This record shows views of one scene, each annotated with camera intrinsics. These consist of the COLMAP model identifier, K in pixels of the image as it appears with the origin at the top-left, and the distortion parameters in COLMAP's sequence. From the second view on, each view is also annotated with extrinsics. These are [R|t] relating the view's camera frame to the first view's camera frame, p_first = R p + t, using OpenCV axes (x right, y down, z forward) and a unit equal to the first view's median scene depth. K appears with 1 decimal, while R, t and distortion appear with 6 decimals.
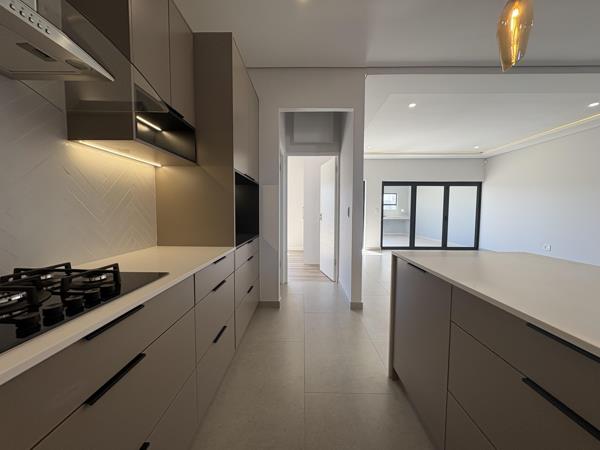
lens RADIAL K [[240.6, 0, 300.0], [0, 240.6, 225.0], [0, 0, 1]] dist [0.000544, 0.000124]
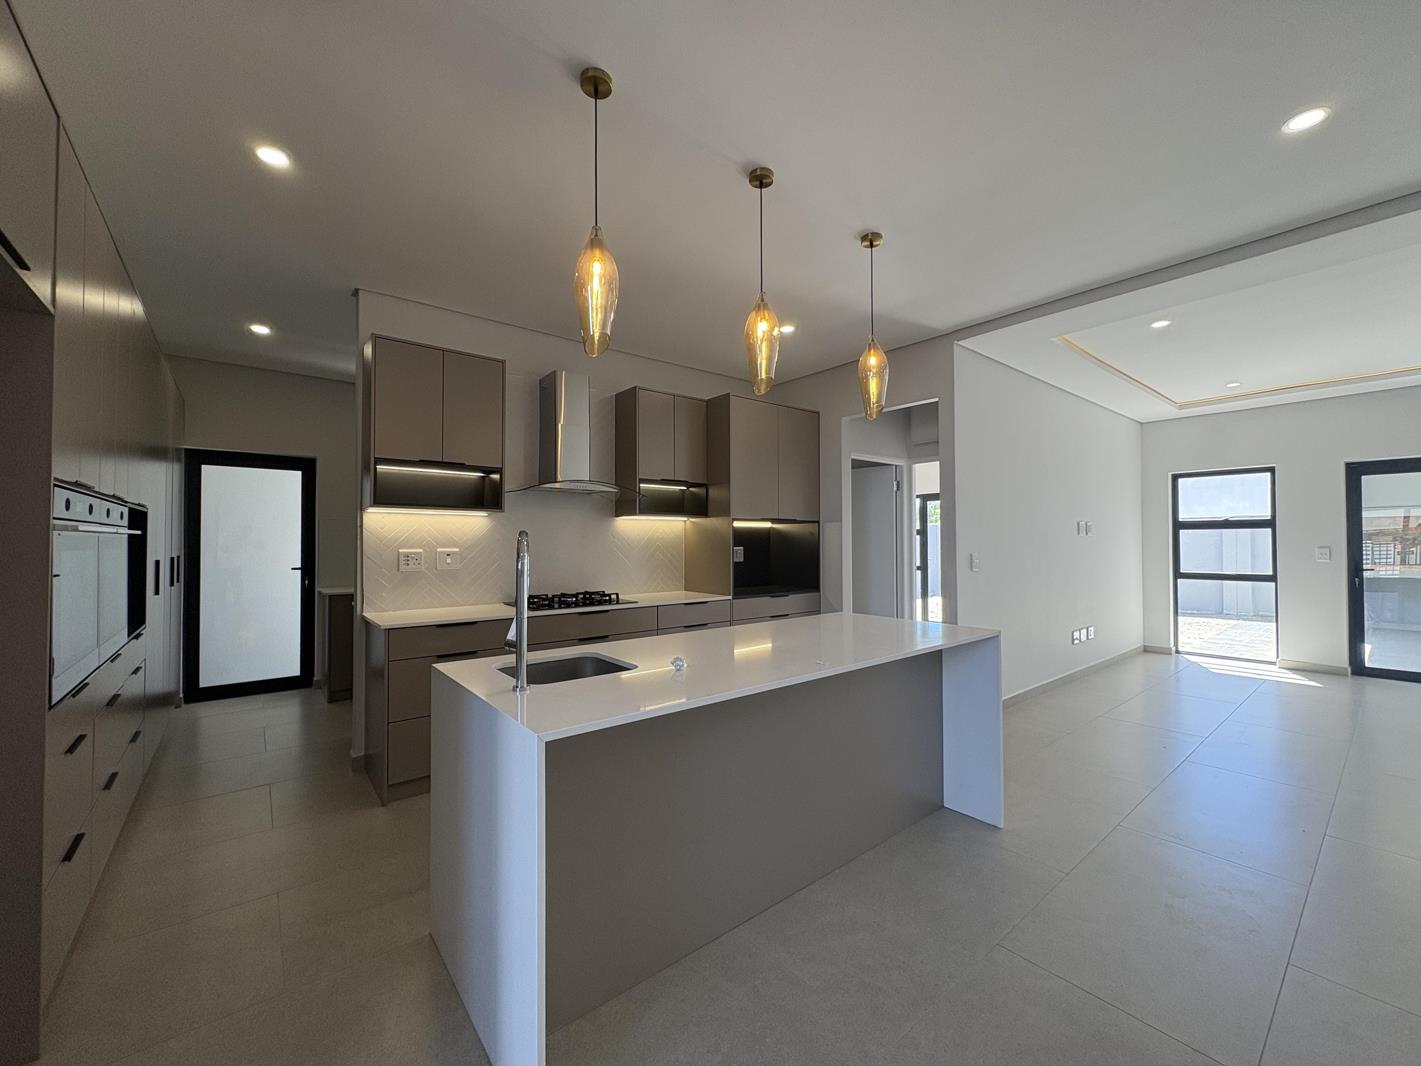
lens RADIAL K [[569.8, 0, 710.5], [0, 569.8, 533.0], [0, 0, 1]] dist [0.000544, 0.000124]
pose [[0.641958, -0.017613, -0.766537, 0.552069], [-0.040289, 0.997580, -0.056662, -0.012121], [0.765680, 0.067258, 0.639695, -0.220312]]
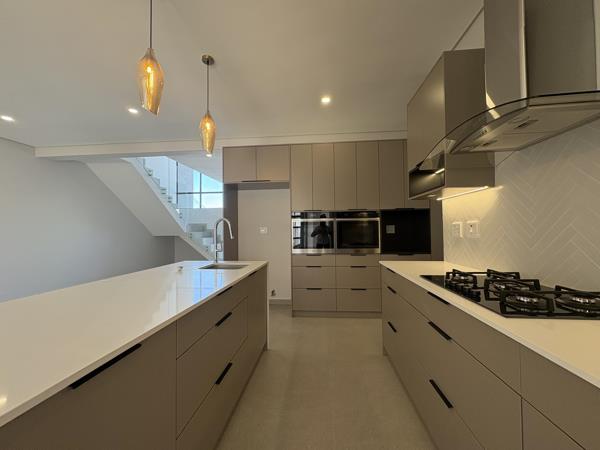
lens RADIAL K [[240.6, 0, 300.0], [0, 240.6, 225.0], [0, 0, 1]] dist [0.000544, 0.000124]
pose [[-0.997168, 0.007514, 0.074831, 0.014008], [0.010274, 0.999279, 0.036557, -0.030813], [-0.074502, 0.037222, -0.996526, 0.406783]]
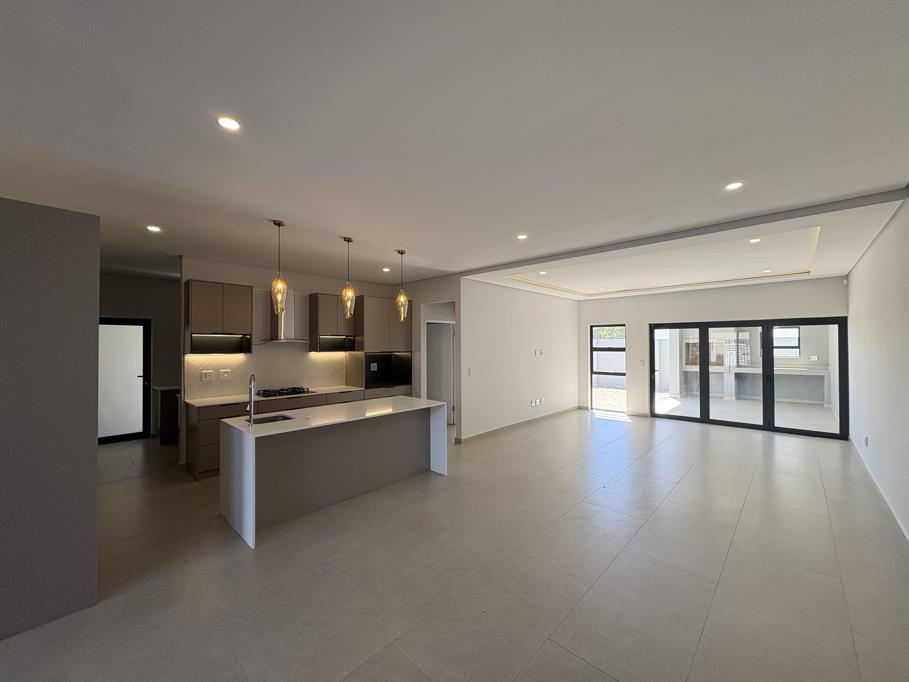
lens RADIAL K [[364.5, 0, 454.5], [0, 364.5, 341.0], [0, 0, 1]] dist [0.000544, 0.000124]
pose [[0.737630, -0.013709, -0.675066, 0.956445], [-0.033075, 0.997860, -0.056405, -0.065700], [0.674394, 0.063934, 0.735598, -0.337668]]
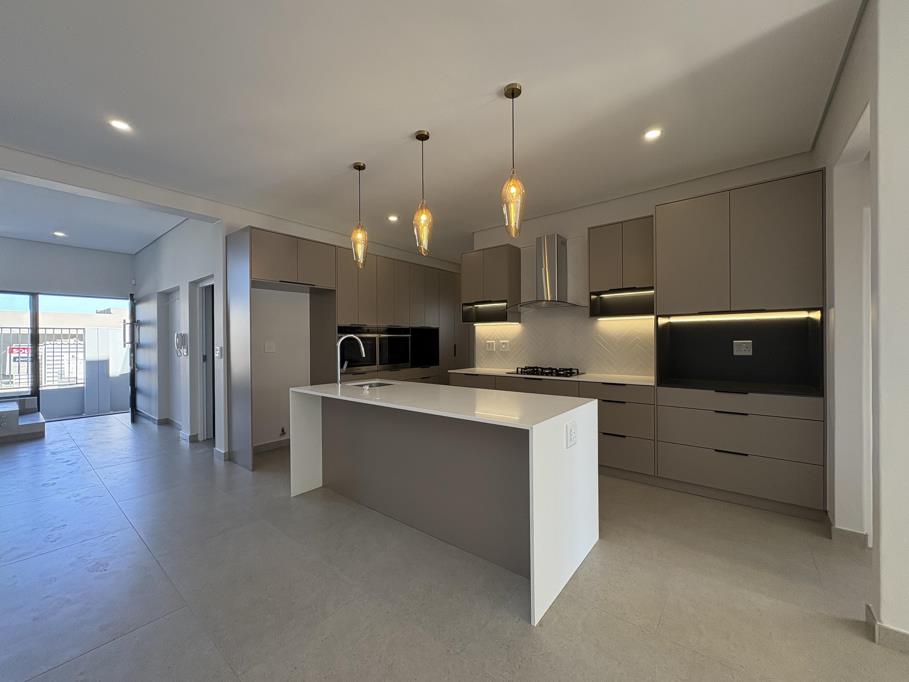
lens RADIAL K [[364.5, 0, 454.5], [0, 364.5, 341.0], [0, 0, 1]] dist [0.000544, 0.000124]
pose [[-0.625762, 0.001187, -0.780013, 0.619679], [-0.040919, 0.998572, 0.034346, -0.048161], [0.778940, 0.053410, -0.624820, 0.508341]]
